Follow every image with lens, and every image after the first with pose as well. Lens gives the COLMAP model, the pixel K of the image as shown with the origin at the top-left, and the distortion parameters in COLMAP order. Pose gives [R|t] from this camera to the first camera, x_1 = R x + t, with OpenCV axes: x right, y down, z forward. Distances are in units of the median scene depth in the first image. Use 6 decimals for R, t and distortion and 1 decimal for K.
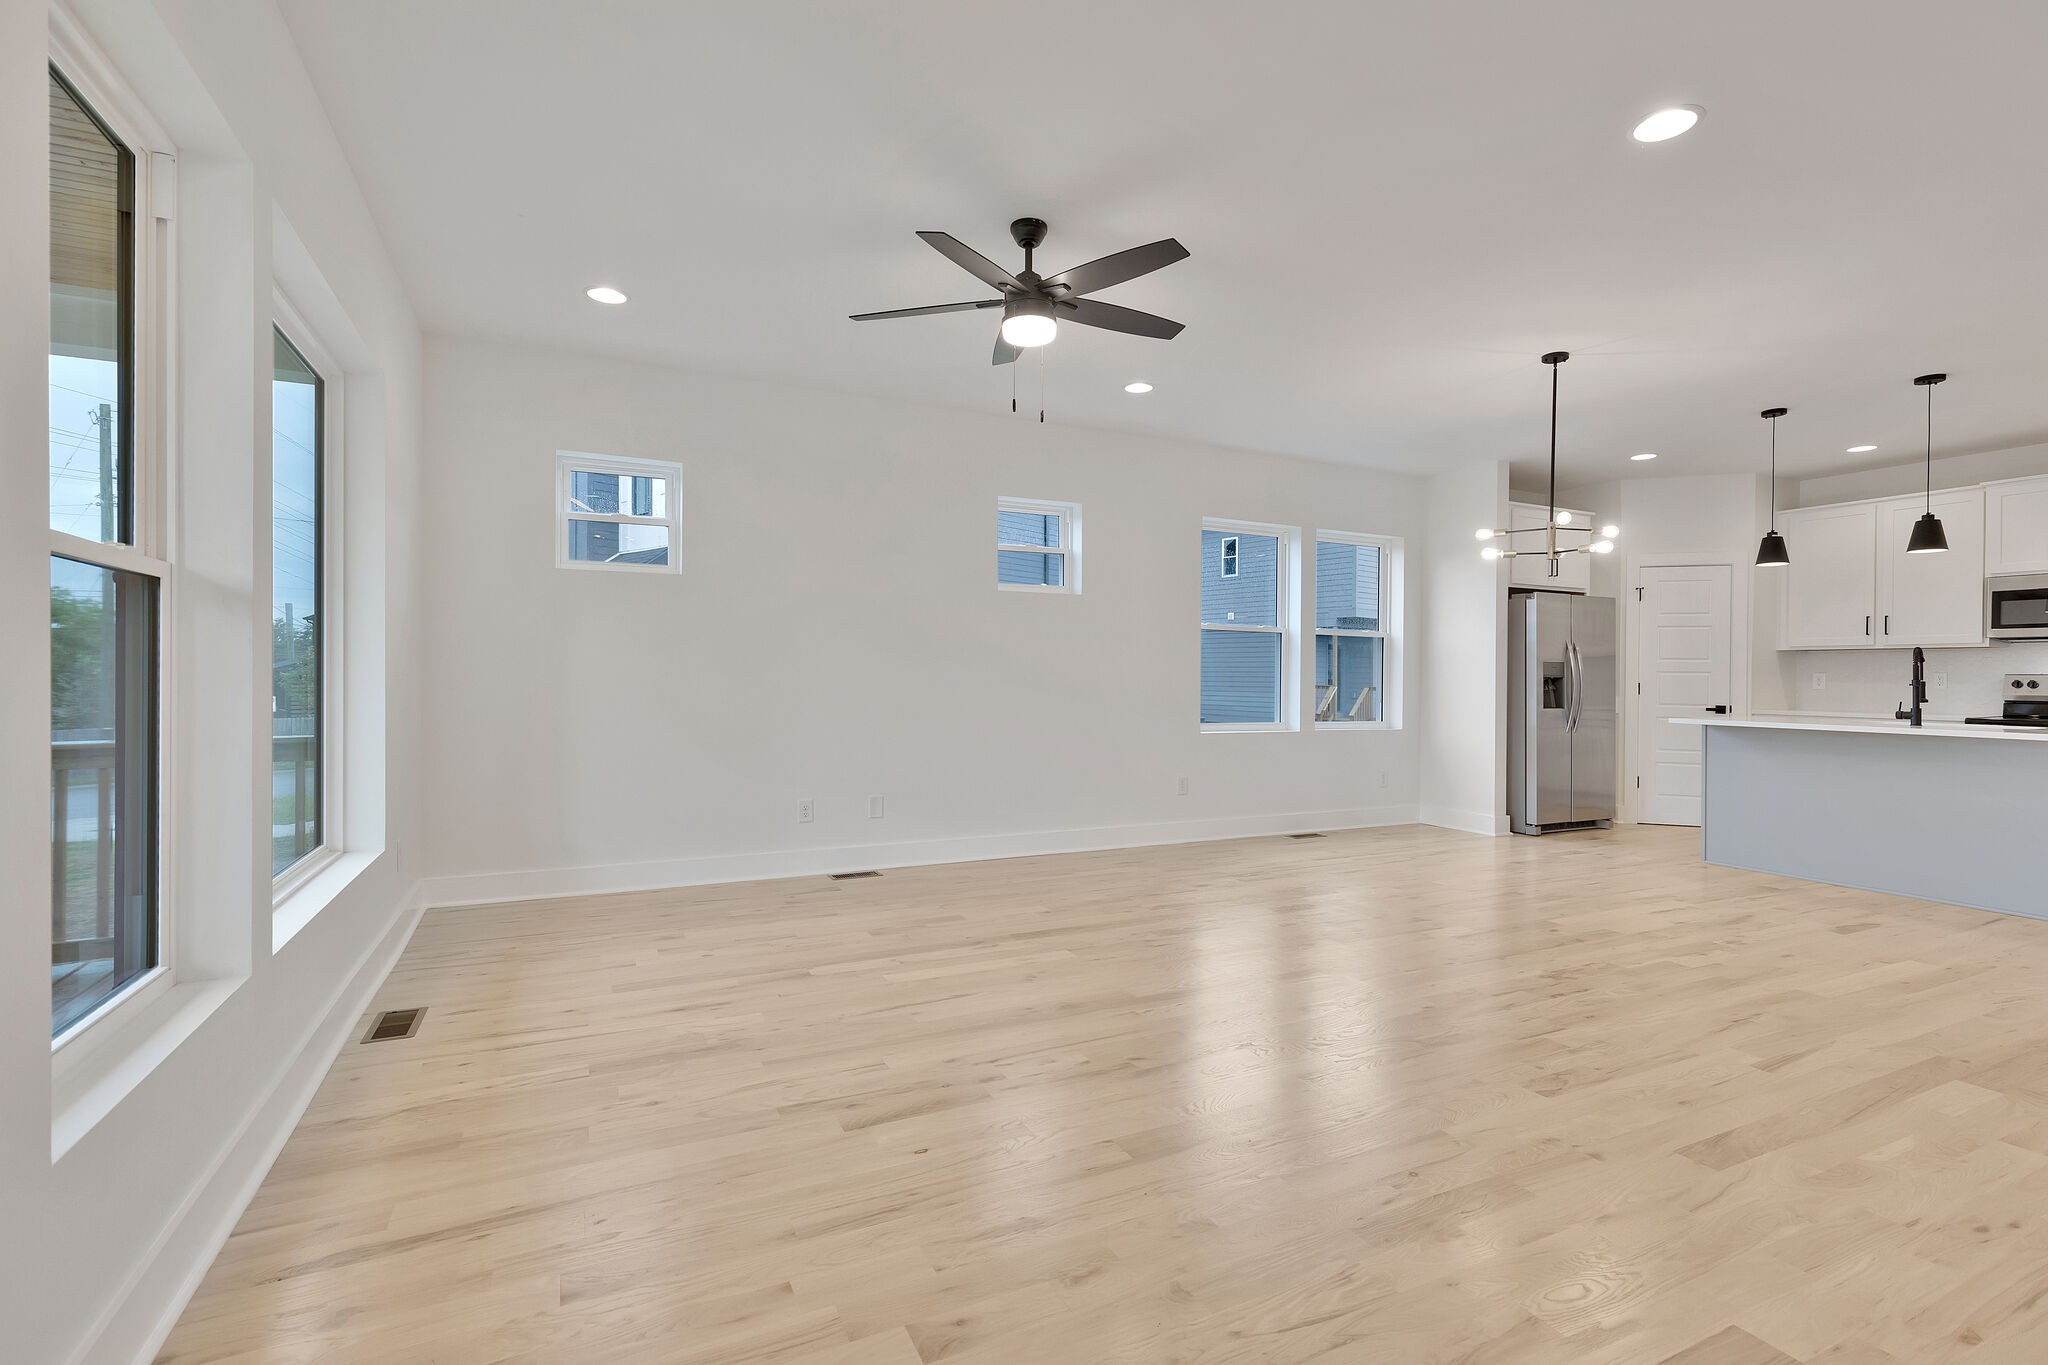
lens RADIAL K [[932.6, 0, 1025.6], [0, 932.6, 677.3], [0, 0, 1]] dist [0.006601, -0.000613]
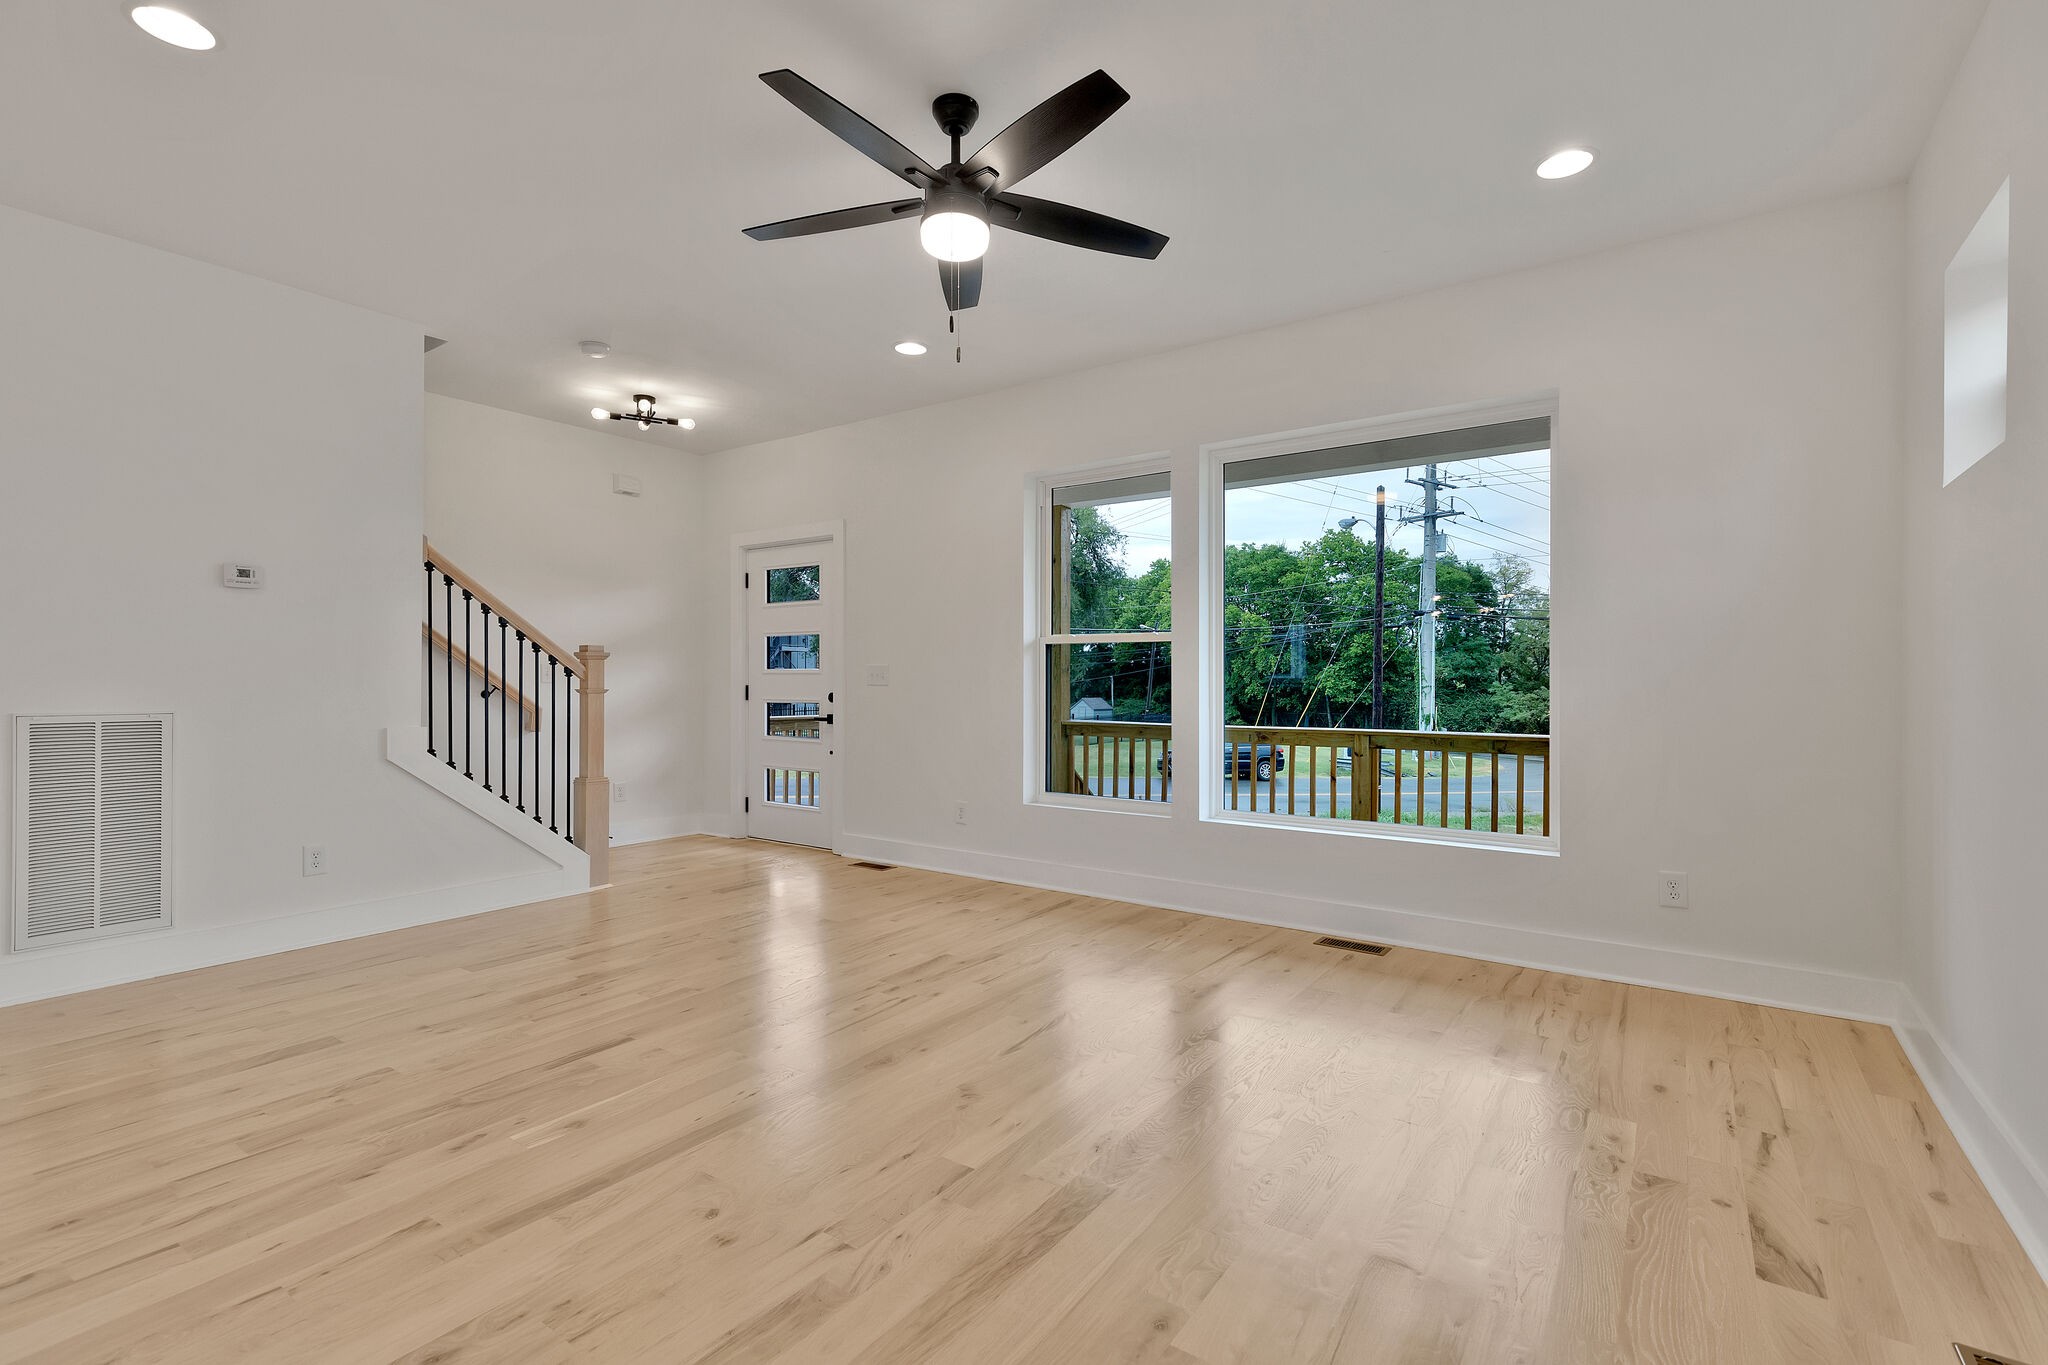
lens RADIAL K [[932.6, 0, 1019.4], [0, 932.6, 677.6], [0, 0, 1]] dist [0.006601, -0.000613]
pose [[-0.881406, -0.012417, -0.472197, 0.211214], [-0.009479, 0.999918, -0.008601, 0.004091], [0.472265, -0.003105, -0.881451, 1.109983]]
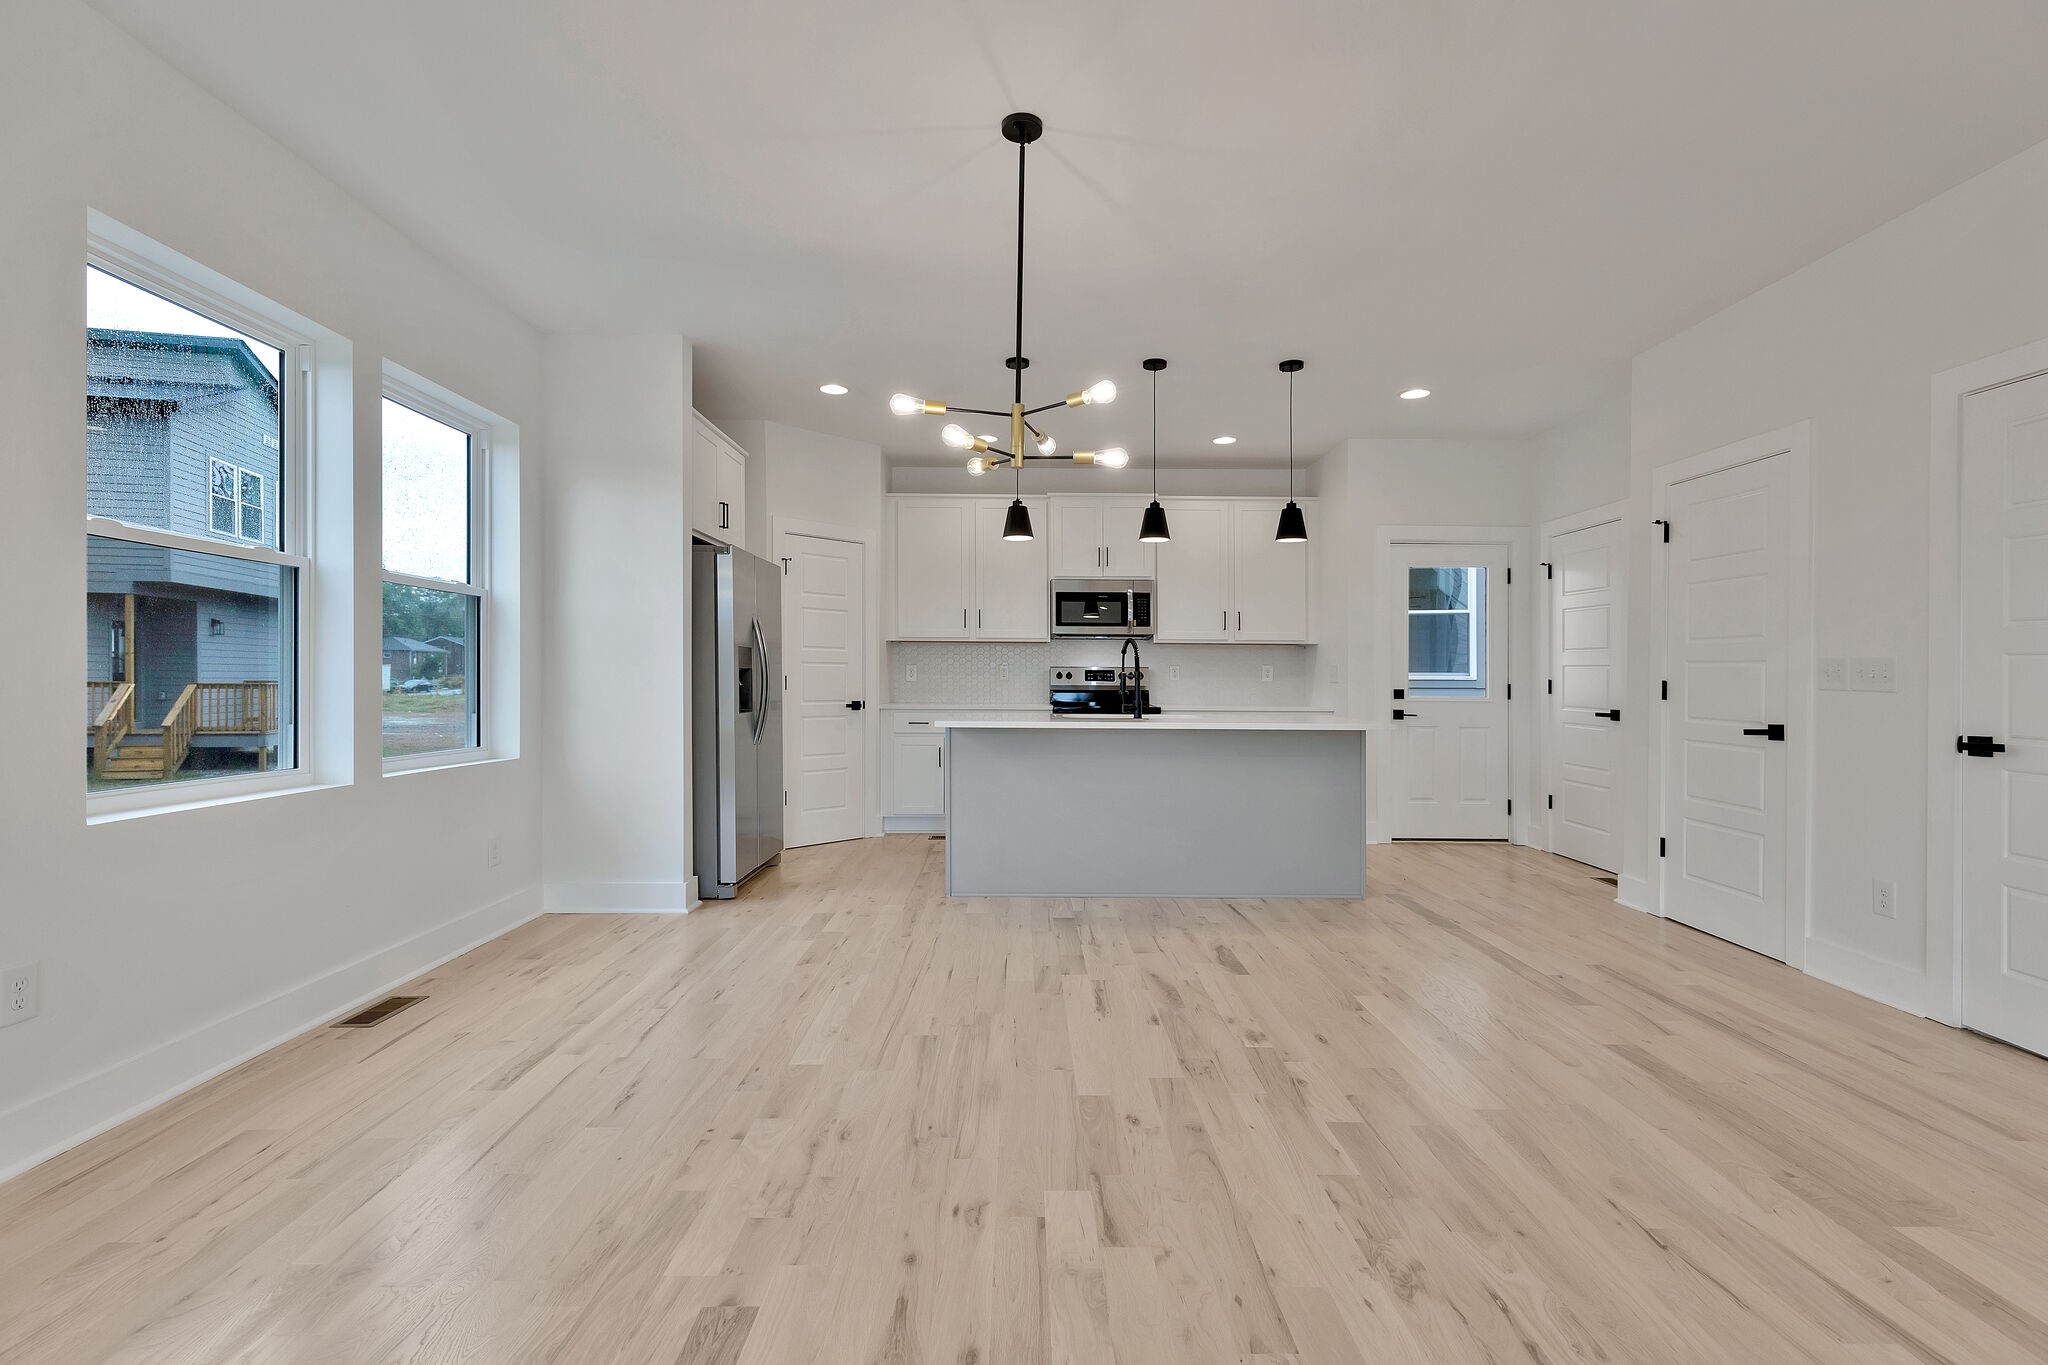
lens RADIAL K [[932.6, 0, 1028.2], [0, 932.6, 671.1], [0, 0, 1]] dist [0.006601, -0.000613]
pose [[0.435388, 0.001434, 0.900242, 0.030025], [-0.001825, 0.999998, -0.000711, 0.003142], [-0.900241, -0.001334, 0.435390, 0.657474]]
